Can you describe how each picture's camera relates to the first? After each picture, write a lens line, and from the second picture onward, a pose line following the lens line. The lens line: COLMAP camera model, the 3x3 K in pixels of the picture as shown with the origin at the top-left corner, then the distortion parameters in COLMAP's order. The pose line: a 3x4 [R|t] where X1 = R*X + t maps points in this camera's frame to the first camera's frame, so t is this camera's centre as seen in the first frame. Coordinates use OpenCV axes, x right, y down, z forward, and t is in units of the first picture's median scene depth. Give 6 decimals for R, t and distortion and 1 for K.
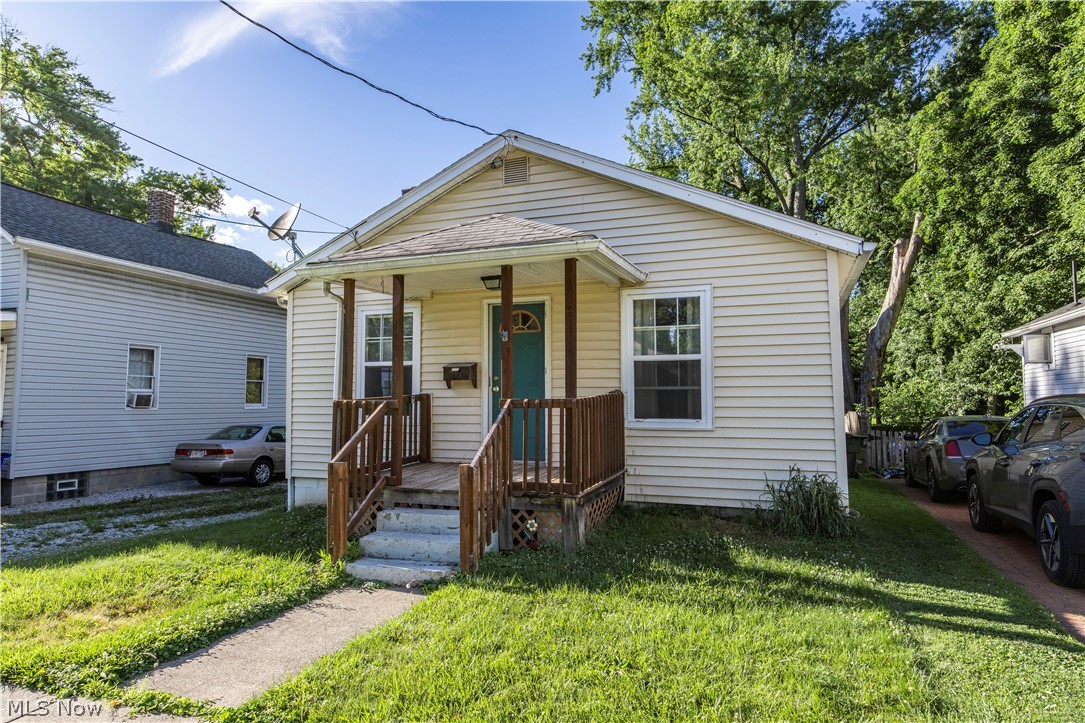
lens RADIAL K [[655.1, 0, 545.4], [0, 655.1, 366.1], [0, 0, 1]] dist [0.003460, -0.003948]
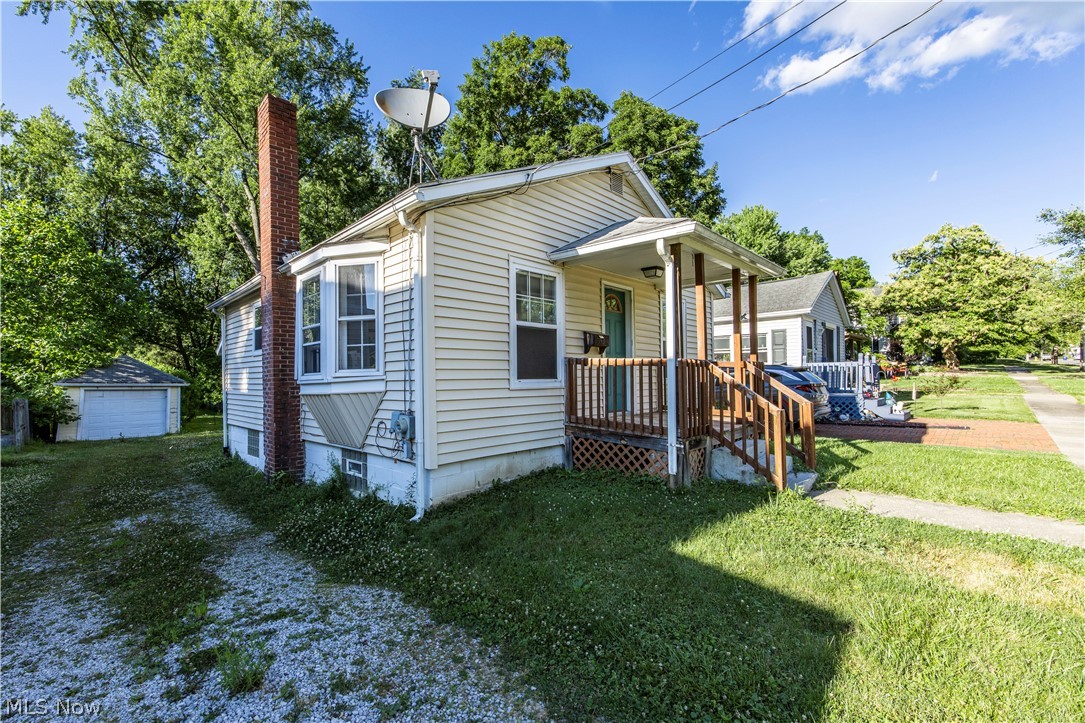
lens RADIAL K [[459.1, 0, 511.0], [0, 459.1, 370.6], [0, 0, 1]] dist [0.000854, -0.000960]
pose [[0.403354, 0.010952, 0.914979, -0.938019], [-0.033839, 0.999423, 0.002955, 0.066809], [-0.914418, -0.032154, 0.403492, 0.821741]]
